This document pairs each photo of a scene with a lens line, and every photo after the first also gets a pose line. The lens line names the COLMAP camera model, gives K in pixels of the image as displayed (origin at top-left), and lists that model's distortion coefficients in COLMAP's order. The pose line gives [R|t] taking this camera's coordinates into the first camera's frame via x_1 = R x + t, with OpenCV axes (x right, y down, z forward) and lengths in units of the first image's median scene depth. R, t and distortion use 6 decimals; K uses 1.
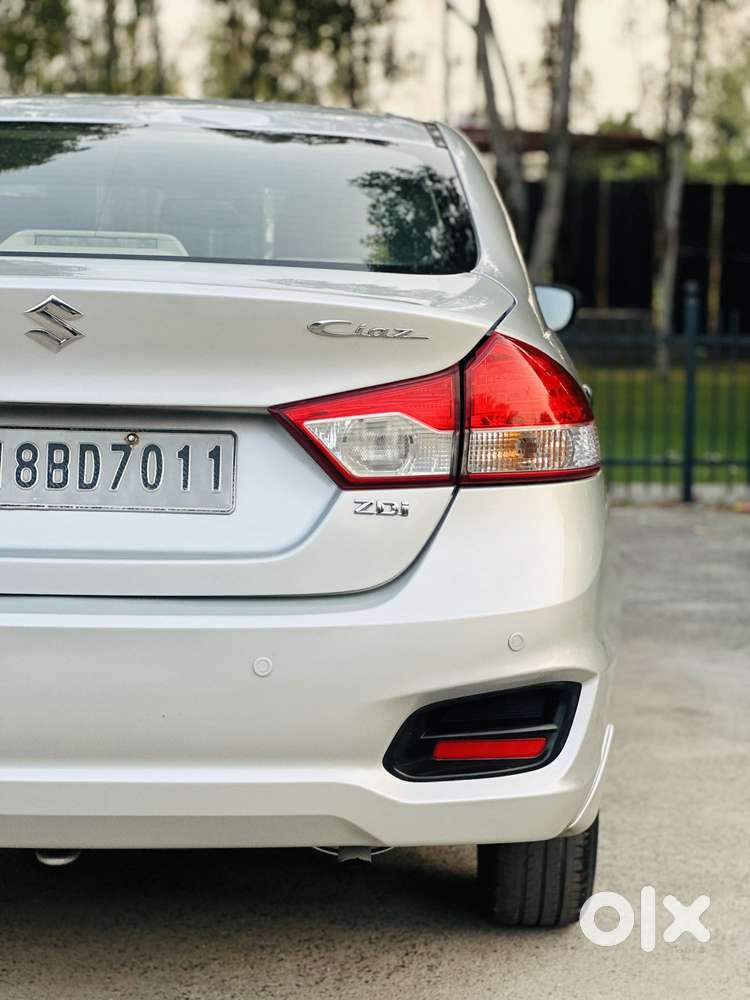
lens RADIAL K [[2286.2, 0, 375.0], [0, 2286.2, 500.0], [0, 0, 1]] dist [-0.075272, 2.290799]
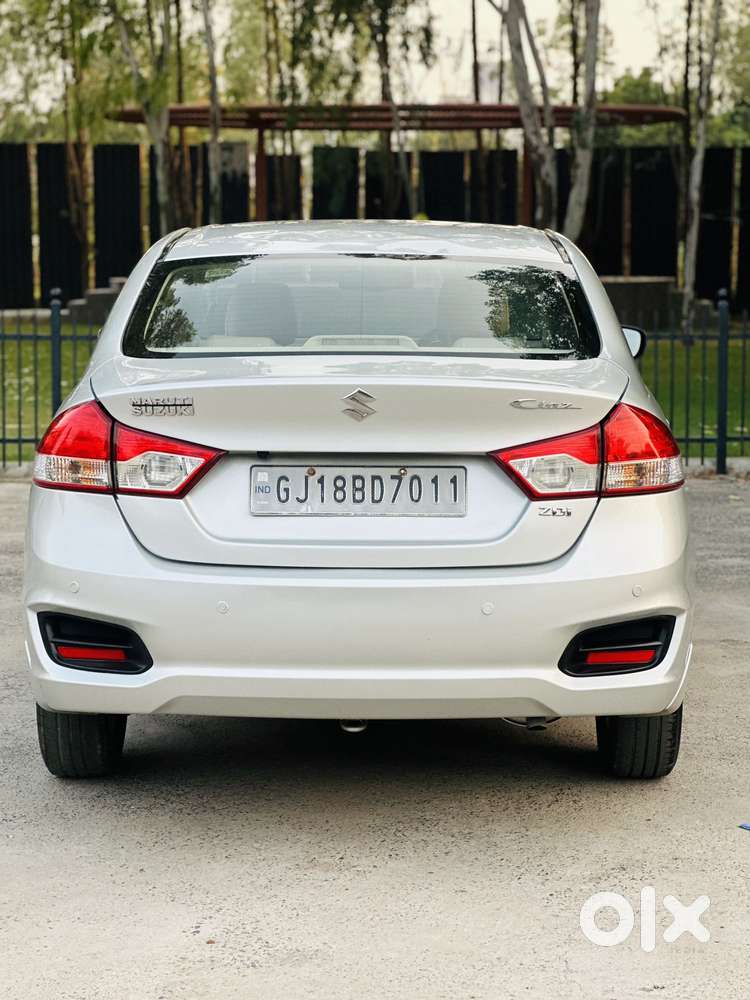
lens RADIAL K [[2258.1, 0, 331.4], [0, 2258.1, 497.7], [0, 0, 1]] dist [-0.396673, 7.427196]
pose [[0.999392, -0.015799, -0.031087, -0.106225], [0.016382, 0.999693, 0.018589, -0.038766], [0.030784, -0.019087, 0.999344, -0.618709]]
